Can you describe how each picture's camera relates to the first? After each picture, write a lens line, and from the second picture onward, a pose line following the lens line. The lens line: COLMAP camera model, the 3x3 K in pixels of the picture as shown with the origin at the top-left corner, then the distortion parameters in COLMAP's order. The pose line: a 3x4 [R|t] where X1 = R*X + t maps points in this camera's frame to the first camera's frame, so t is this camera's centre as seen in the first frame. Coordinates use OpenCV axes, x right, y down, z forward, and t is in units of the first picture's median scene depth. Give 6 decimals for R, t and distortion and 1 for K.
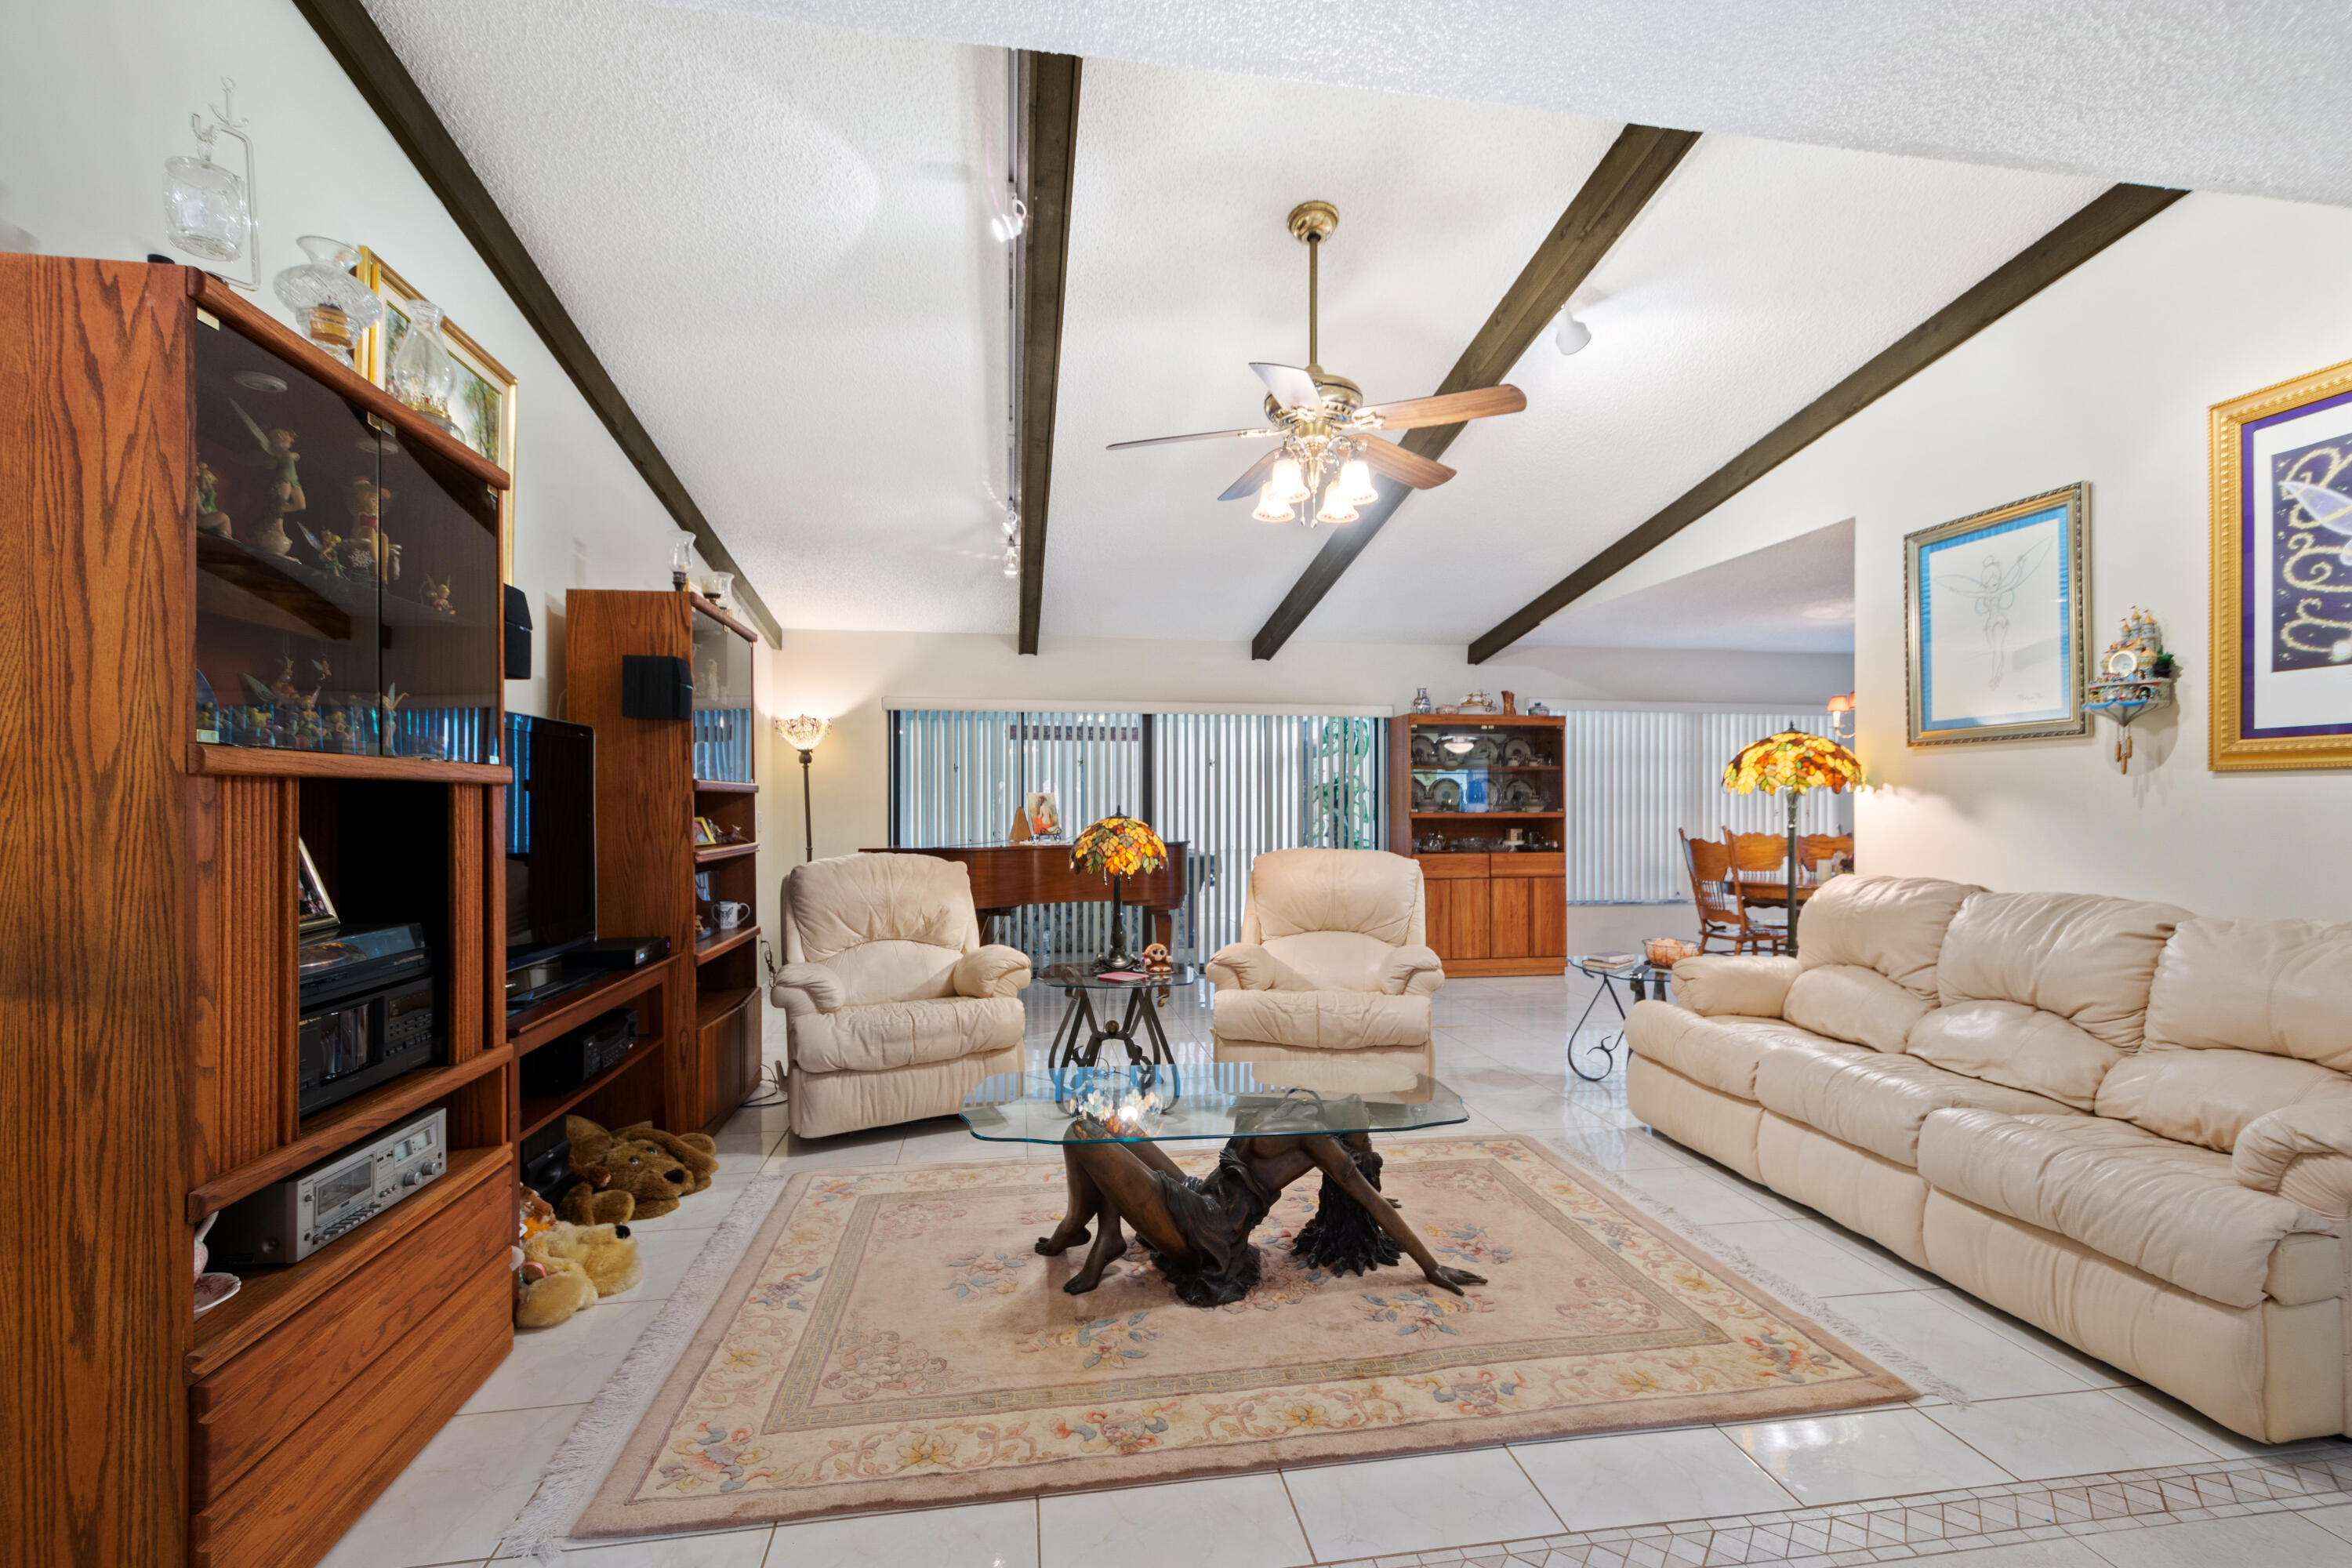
lens RADIAL K [[1057.5, 0, 1180.1], [0, 1057.5, 797.2], [0, 0, 1]] dist [-0.000498, -0.000014]
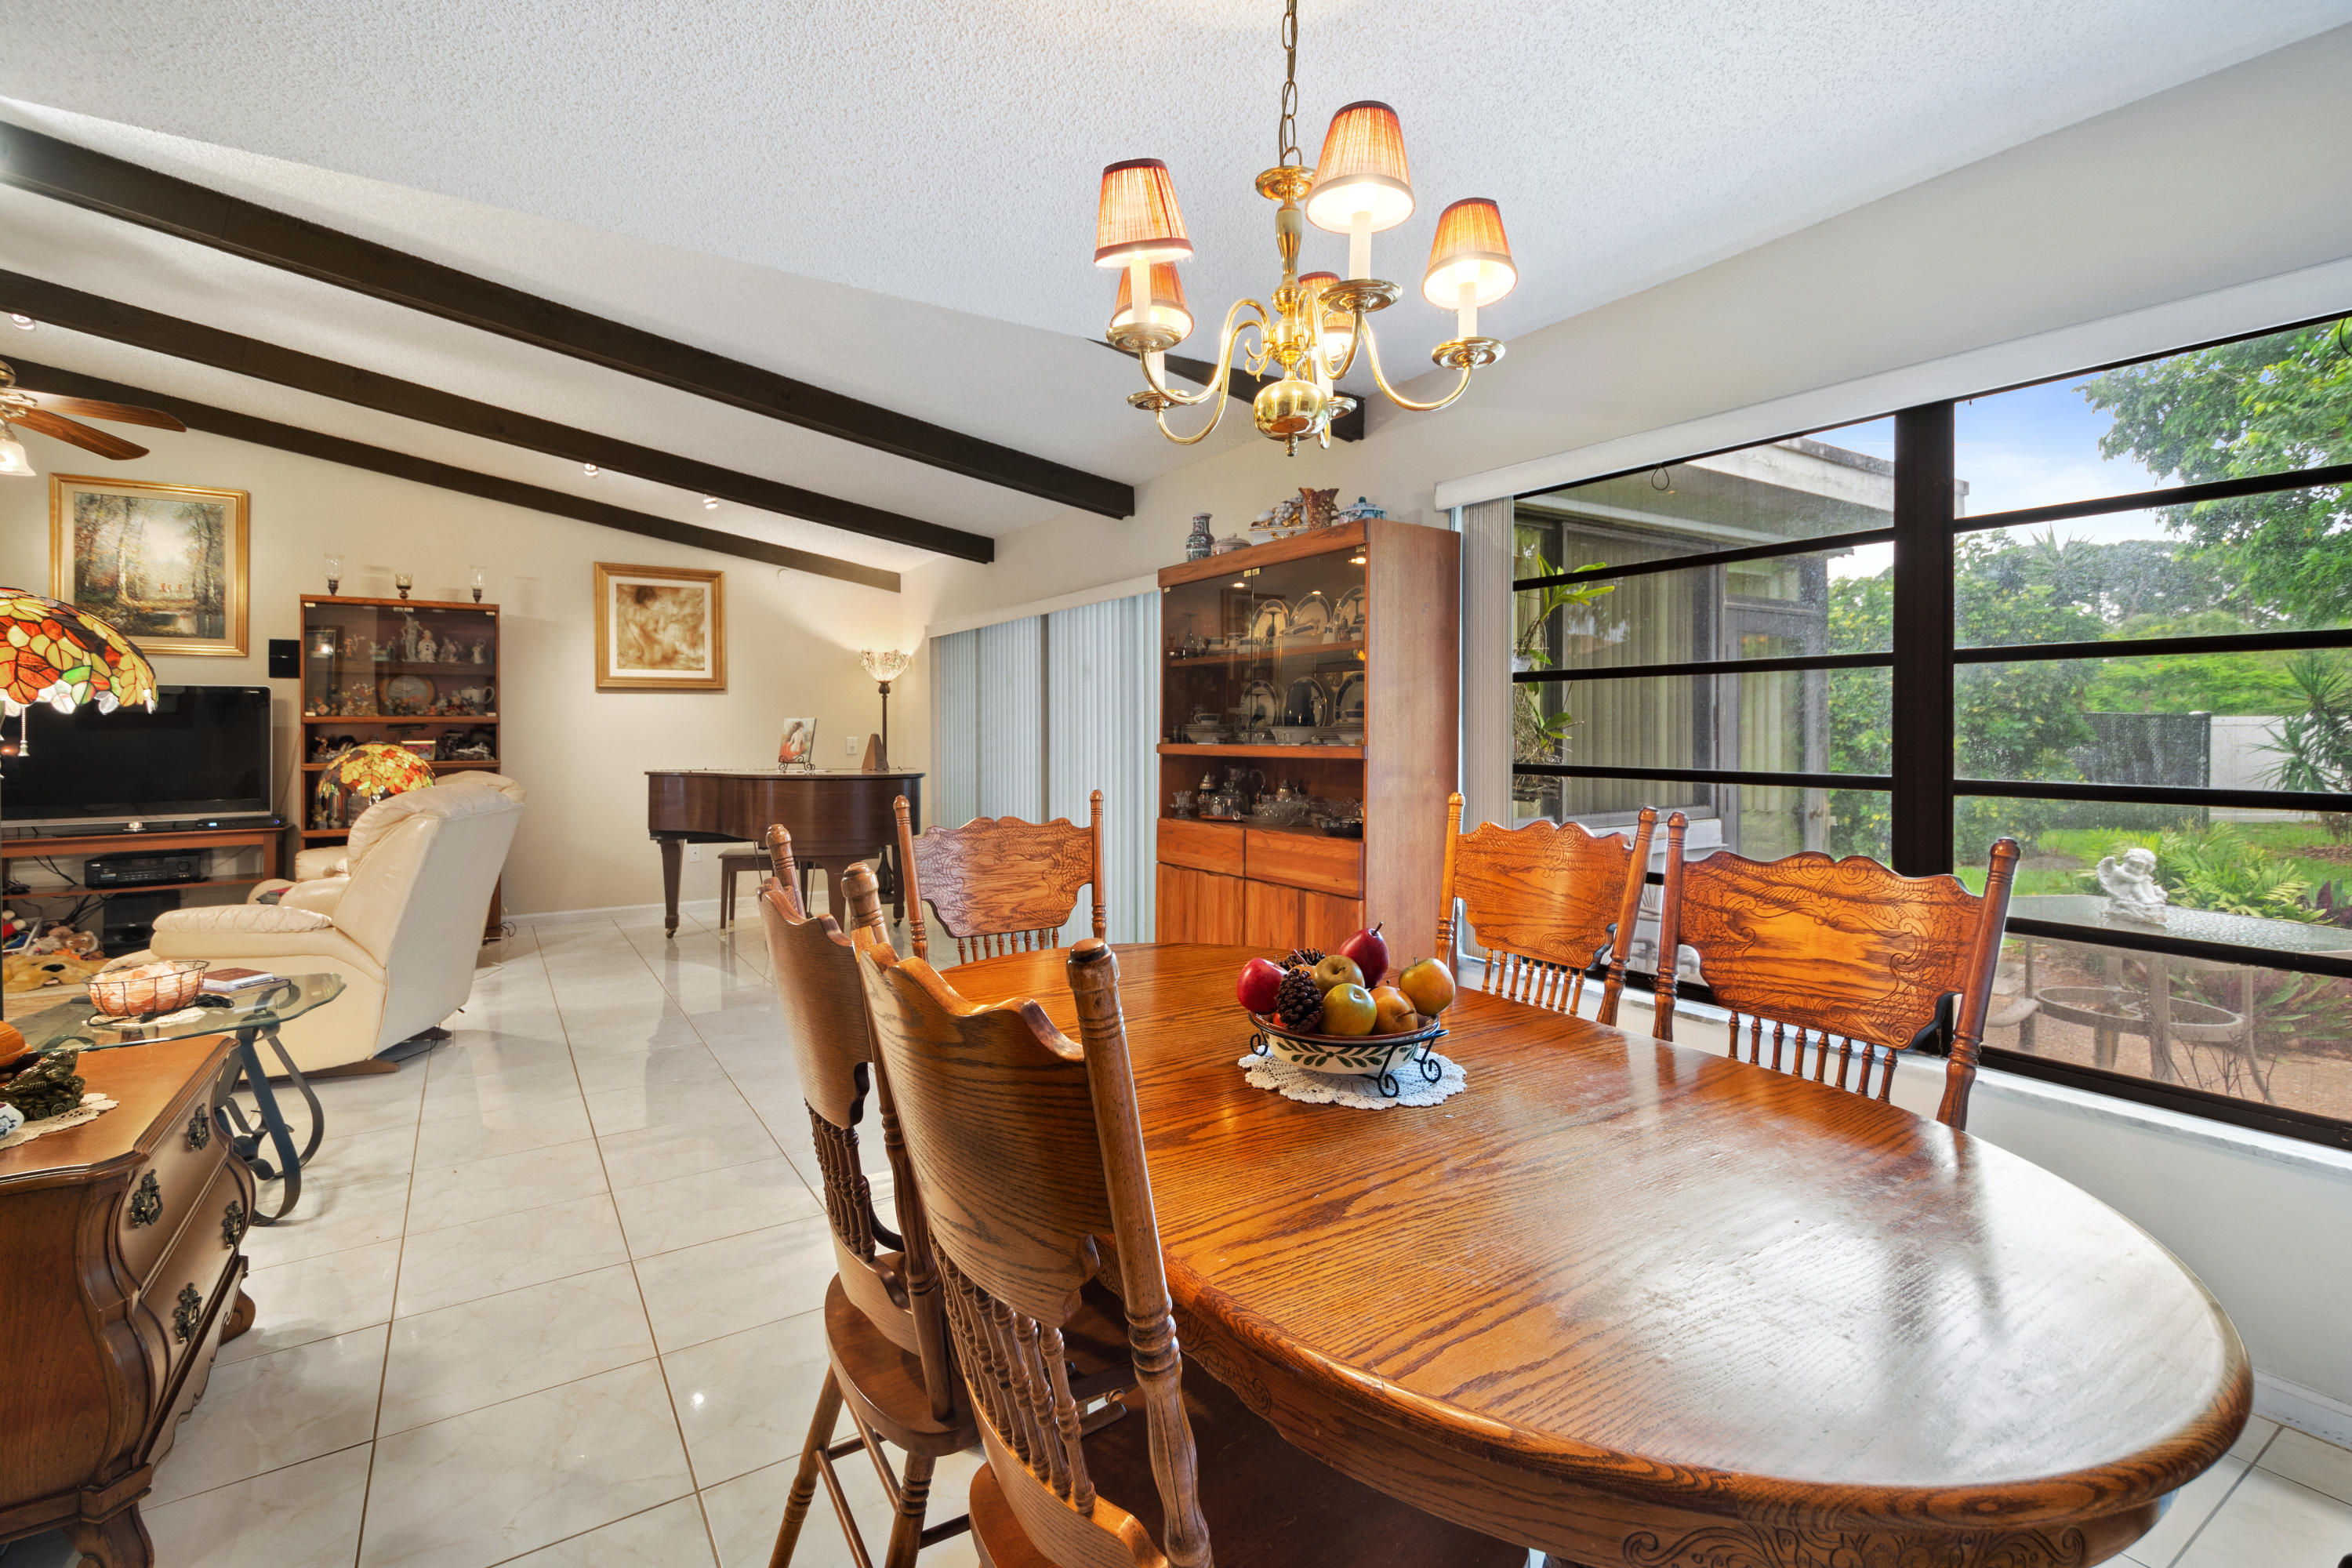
lens RADIAL K [[1057.5, 0, 1146.9], [0, 1057.5, 733.6], [0, 0, 1]] dist [-0.000498, -0.000014]
pose [[0.392669, 0.002965, -0.919675, 0.733648], [0.005510, 0.999969, 0.005576, 0.005246], [0.919663, -0.007257, 0.392641, 0.761387]]
